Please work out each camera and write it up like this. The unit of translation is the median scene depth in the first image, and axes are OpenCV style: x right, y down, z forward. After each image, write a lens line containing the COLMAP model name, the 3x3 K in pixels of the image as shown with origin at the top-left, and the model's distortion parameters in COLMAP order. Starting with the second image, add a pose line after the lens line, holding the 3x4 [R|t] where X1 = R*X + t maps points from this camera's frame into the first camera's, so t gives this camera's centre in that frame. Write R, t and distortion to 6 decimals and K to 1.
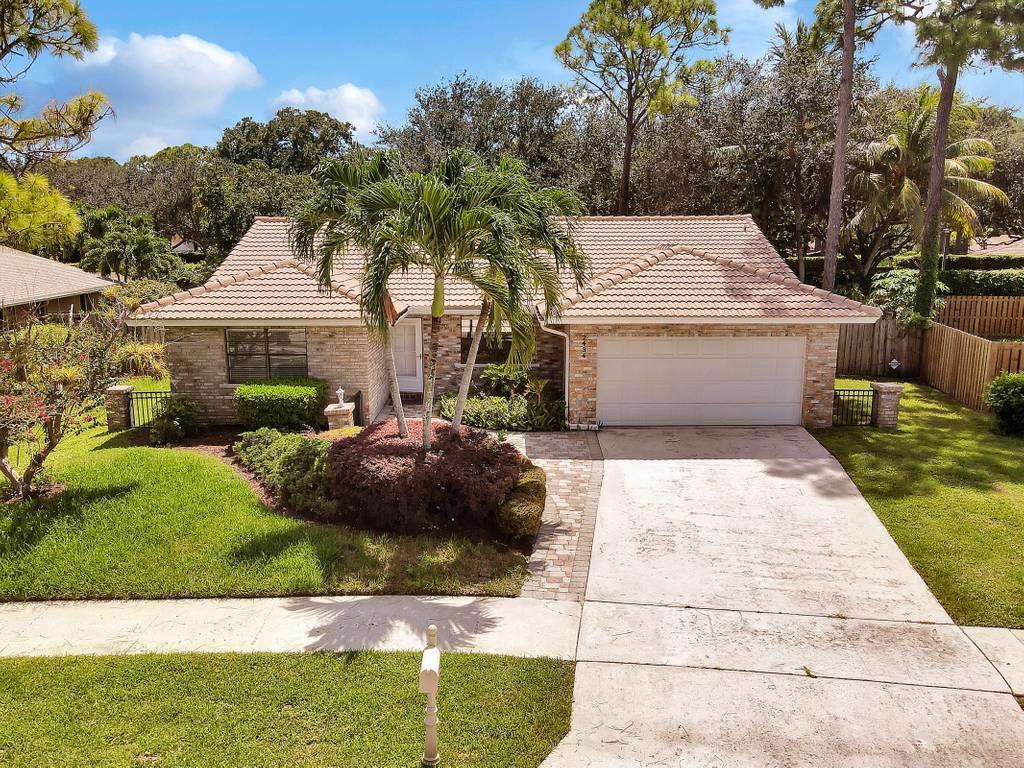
lens RADIAL K [[787.2, 0, 505.8], [0, 787.2, 383.7], [0, 0, 1]] dist [-0.006334, 0.027622]
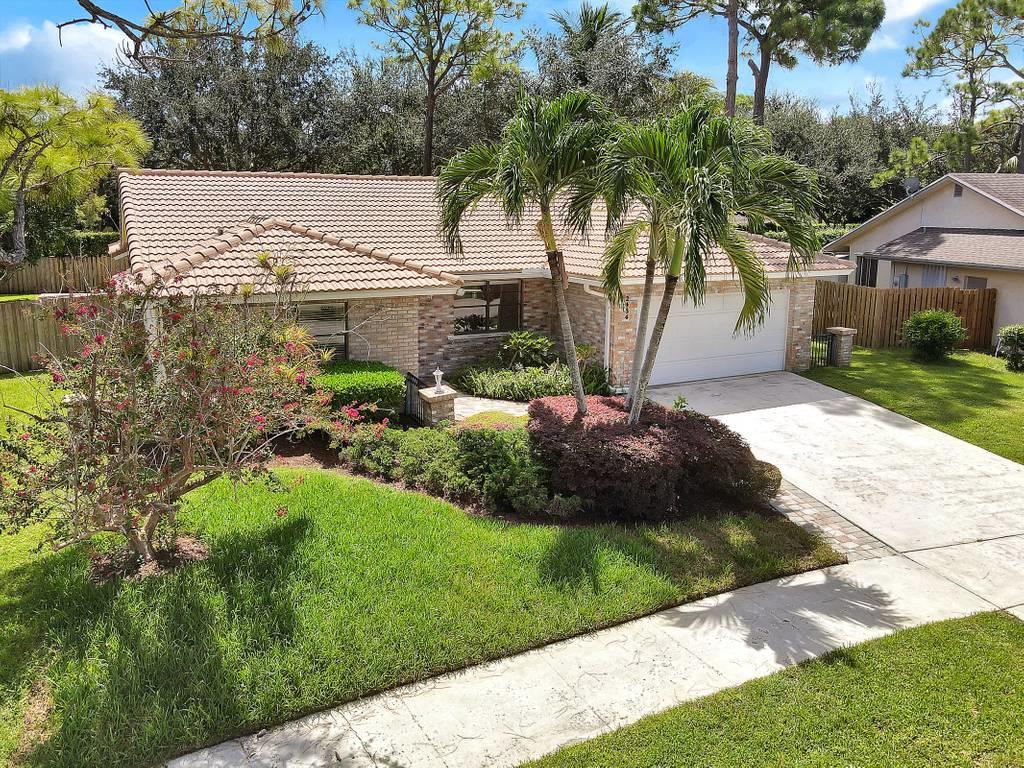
lens RADIAL K [[787.2, 0, 484.7], [0, 787.2, 350.3], [0, 0, 1]] dist [-0.006334, 0.027622]
pose [[0.898481, -0.071798, 0.433102, -0.577000], [0.074167, 0.997180, 0.011447, -0.022226], [-0.432703, 0.021838, 0.901272, 0.237601]]
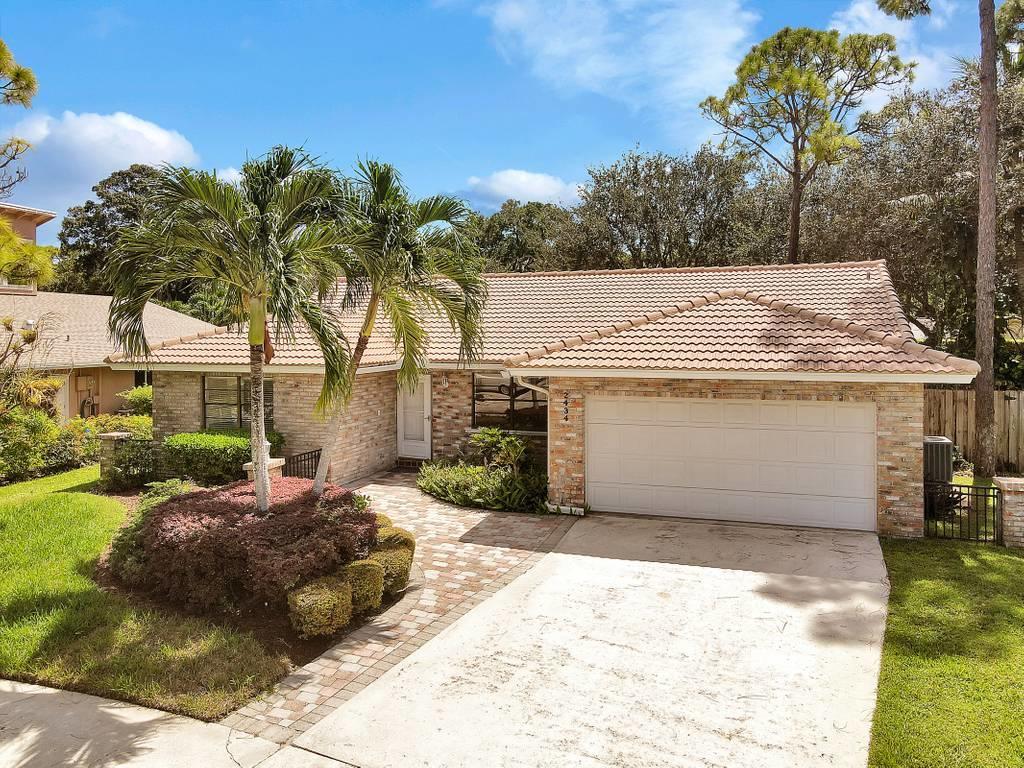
lens RADIAL K [[787.2, 0, 505.9], [0, 787.2, 343.4], [0, 0, 1]] dist [-0.006334, 0.027622]
pose [[0.942489, 0.005782, -0.334187, 0.365773], [-0.062418, 0.985306, -0.158987, 0.024194], [0.328357, 0.170703, 0.929001, 0.274815]]
